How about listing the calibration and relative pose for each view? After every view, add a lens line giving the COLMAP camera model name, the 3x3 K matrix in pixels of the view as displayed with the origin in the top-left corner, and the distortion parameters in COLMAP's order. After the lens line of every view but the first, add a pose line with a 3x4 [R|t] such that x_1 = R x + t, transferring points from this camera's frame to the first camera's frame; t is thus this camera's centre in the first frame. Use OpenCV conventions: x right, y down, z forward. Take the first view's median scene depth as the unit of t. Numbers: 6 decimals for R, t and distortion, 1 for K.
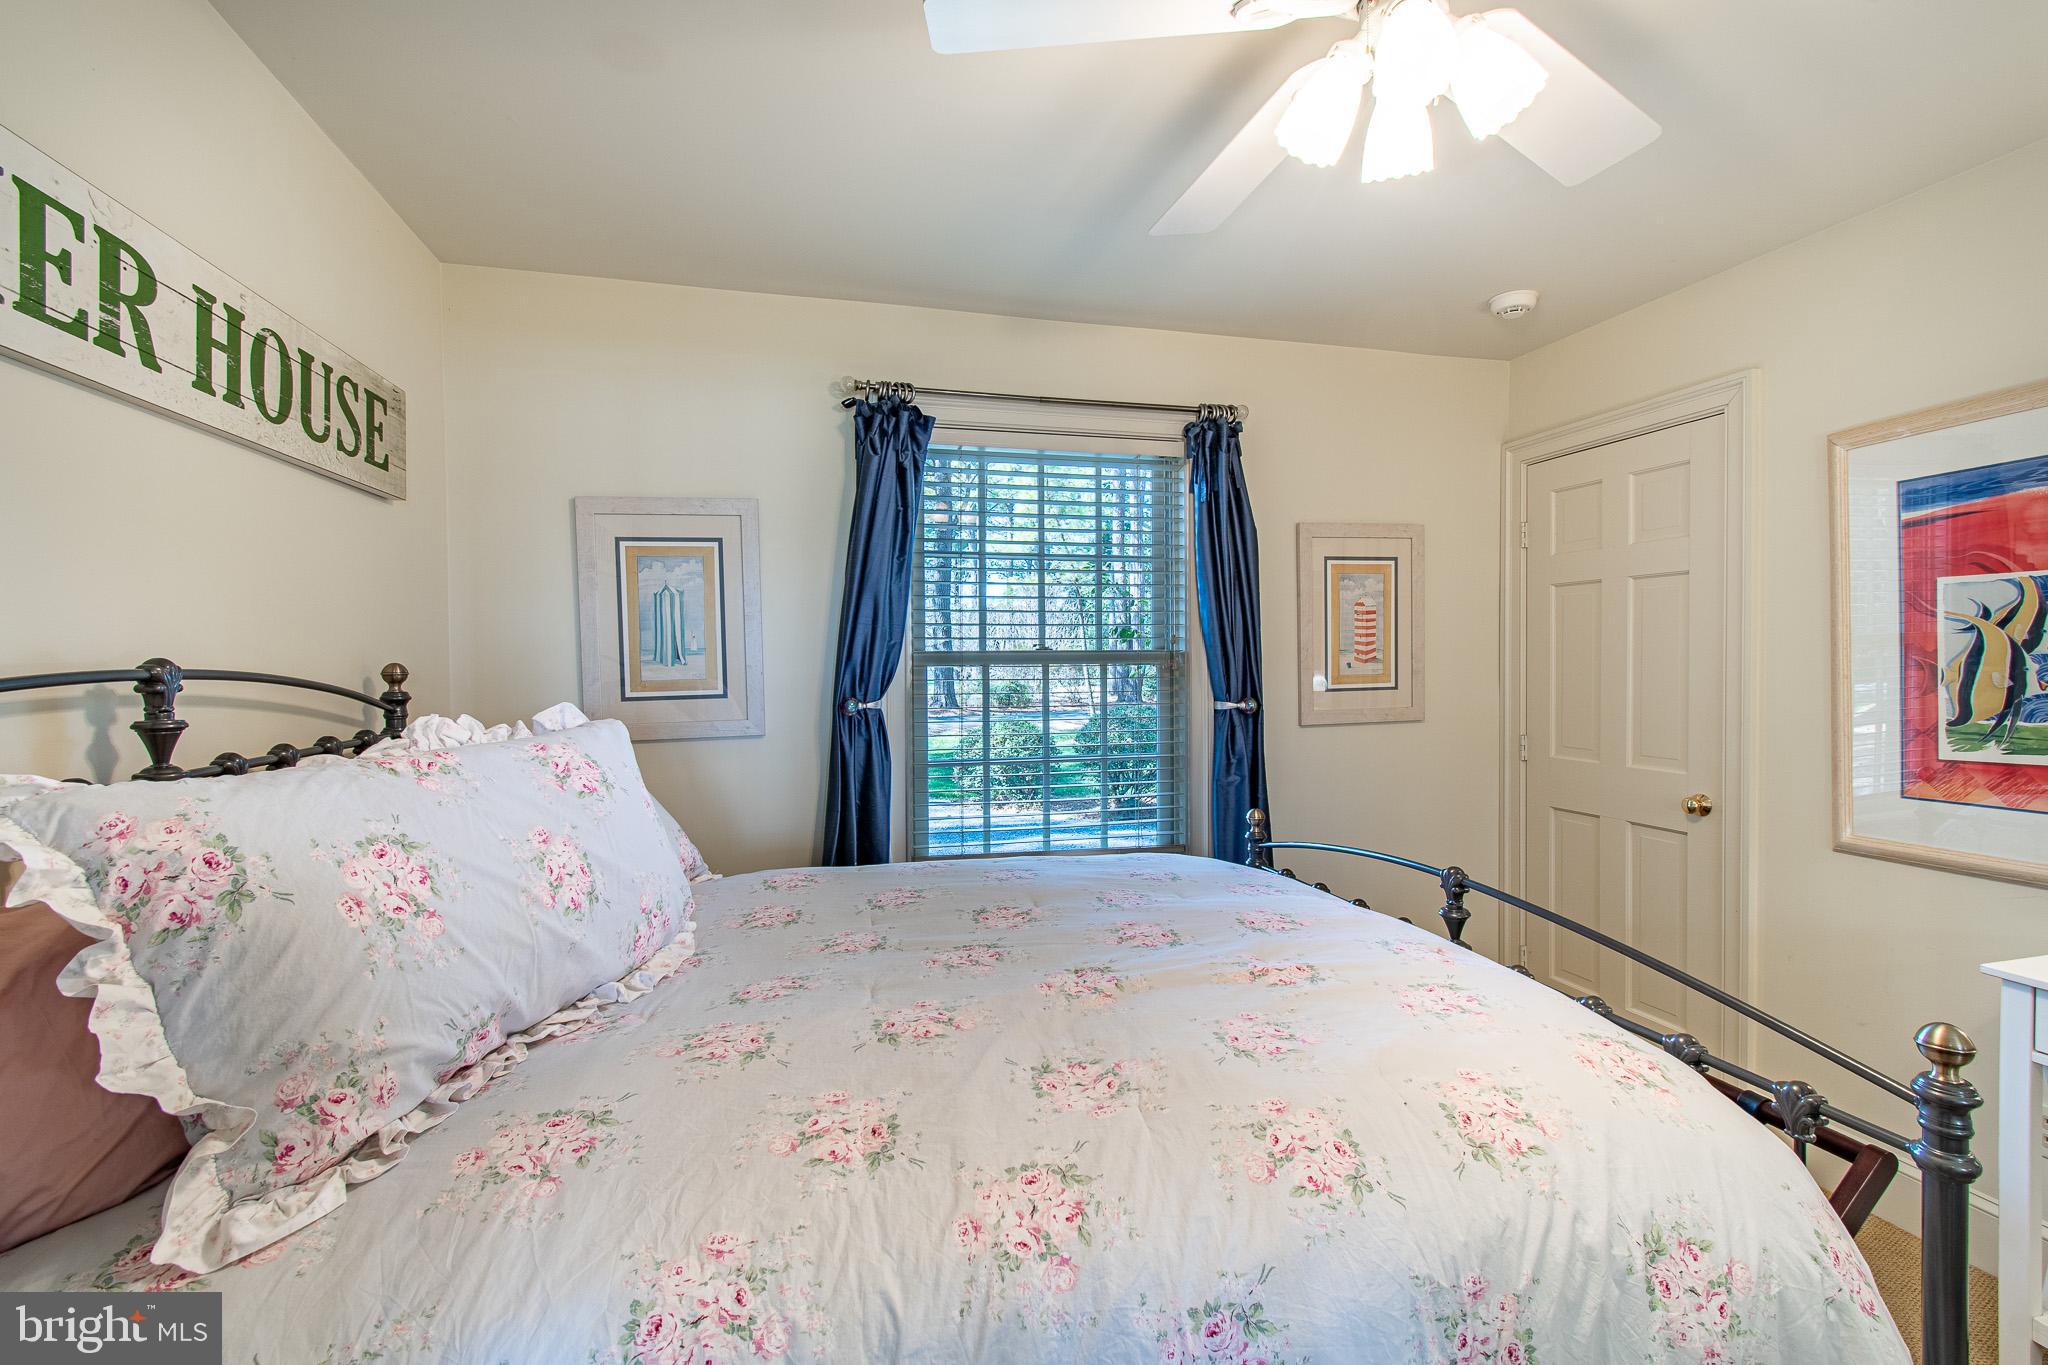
lens RADIAL K [[901.8, 0, 1023.8], [0, 901.8, 671.5], [0, 0, 1]] dist [0.003890, -0.002308]
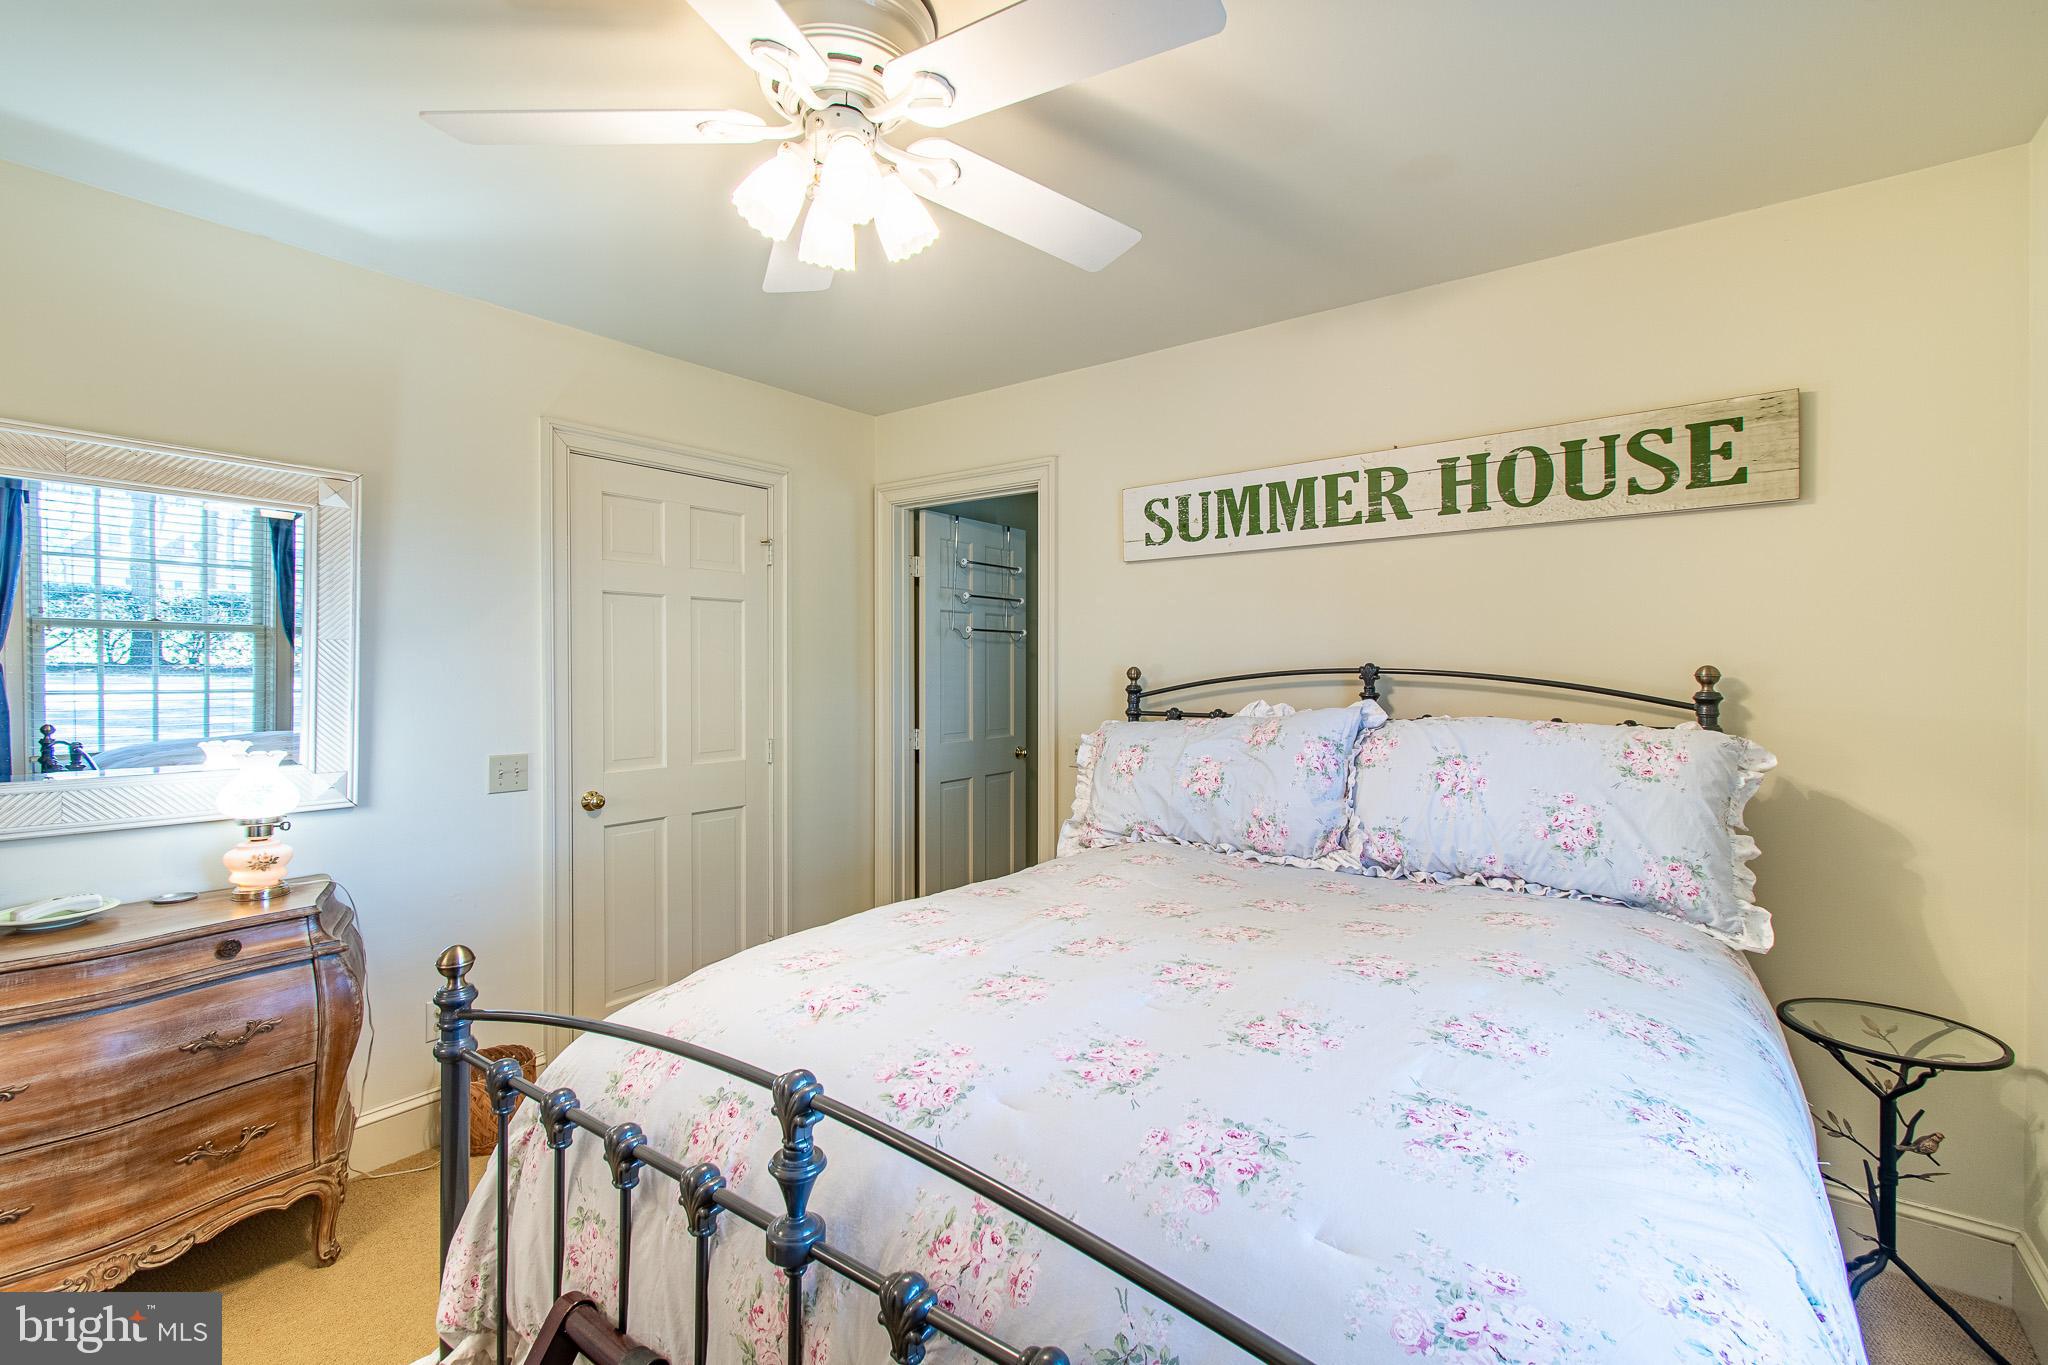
lens RADIAL K [[901.8, 0, 1023.2], [0, 901.8, 673.1], [0, 0, 1]] dist [0.003890, -0.002308]
pose [[-0.779536, 0.001182, -0.626356, 0.982047], [-0.009148, 0.999870, 0.013273, -0.012142], [0.626291, 0.016076, -0.779424, 2.105535]]
